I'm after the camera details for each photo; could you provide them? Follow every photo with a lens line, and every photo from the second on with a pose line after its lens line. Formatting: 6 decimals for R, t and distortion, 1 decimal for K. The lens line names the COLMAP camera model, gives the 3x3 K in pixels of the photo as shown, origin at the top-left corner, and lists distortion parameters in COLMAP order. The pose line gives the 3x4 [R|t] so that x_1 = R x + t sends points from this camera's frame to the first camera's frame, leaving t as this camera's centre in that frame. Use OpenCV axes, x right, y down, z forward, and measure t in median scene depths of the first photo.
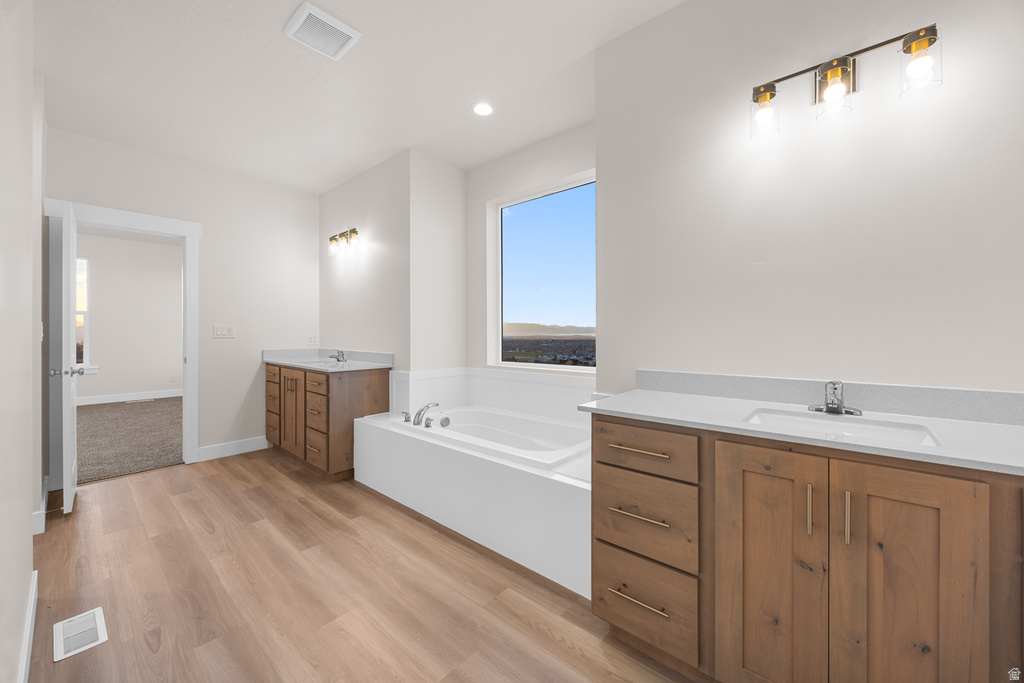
lens RADIAL K [[393.7, 0, 514.4], [0, 393.7, 332.9], [0, 0, 1]] dist [0.000014, -0.000186]
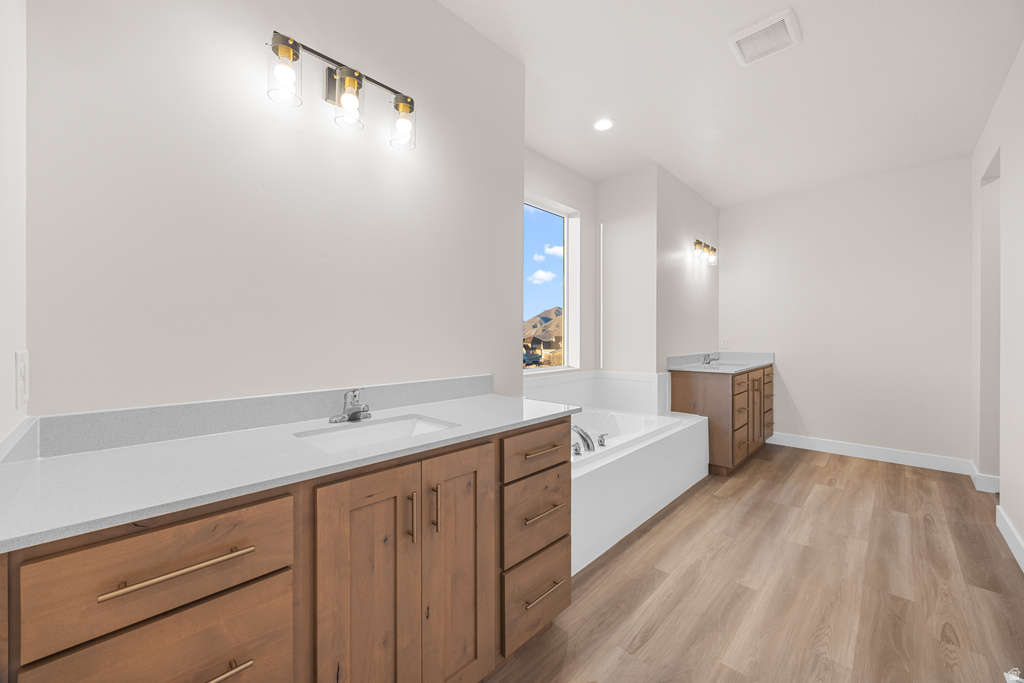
lens RADIAL K [[393.7, 0, 514.3], [0, 393.7, 339.4], [0, 0, 1]] dist [0.000014, -0.000186]
pose [[0.043449, -0.004120, 0.999047, -1.031480], [0.009553, 0.999947, 0.003708, -0.001615], [-0.999010, 0.009382, 0.043486, 1.079968]]
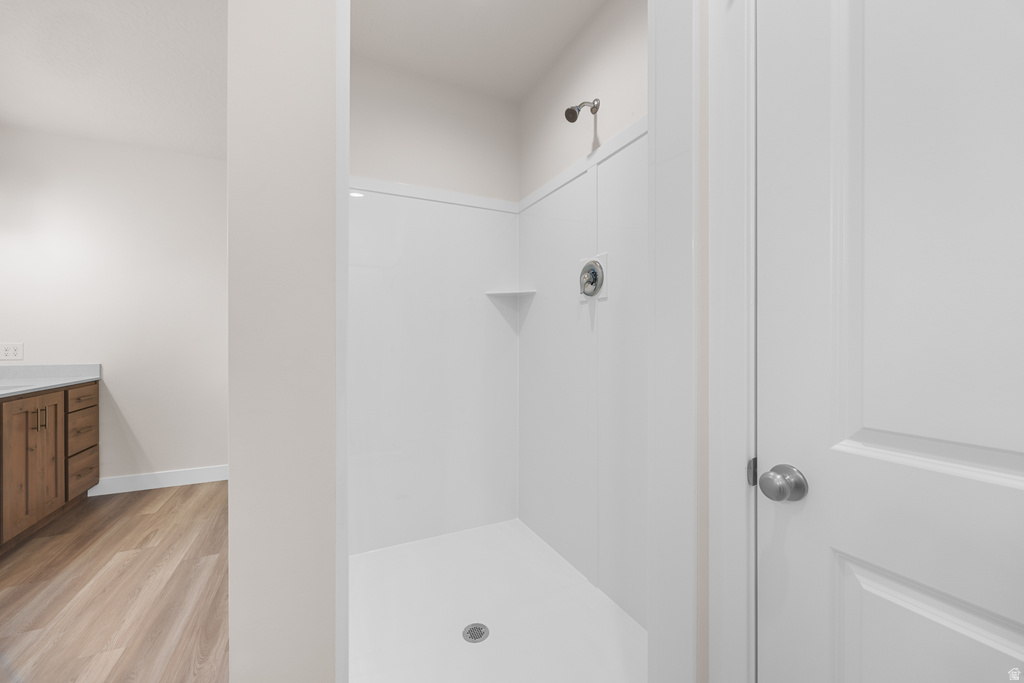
lens RADIAL K [[393.7, 0, 511.7], [0, 393.7, 340.0], [0, 0, 1]] dist [0.000014, -0.000186]
pose [[-0.921621, 0.000971, 0.388090, -0.908648], [0.004063, 0.999966, 0.007148, -0.002038], [-0.388070, 0.008165, -0.921594, 0.715741]]
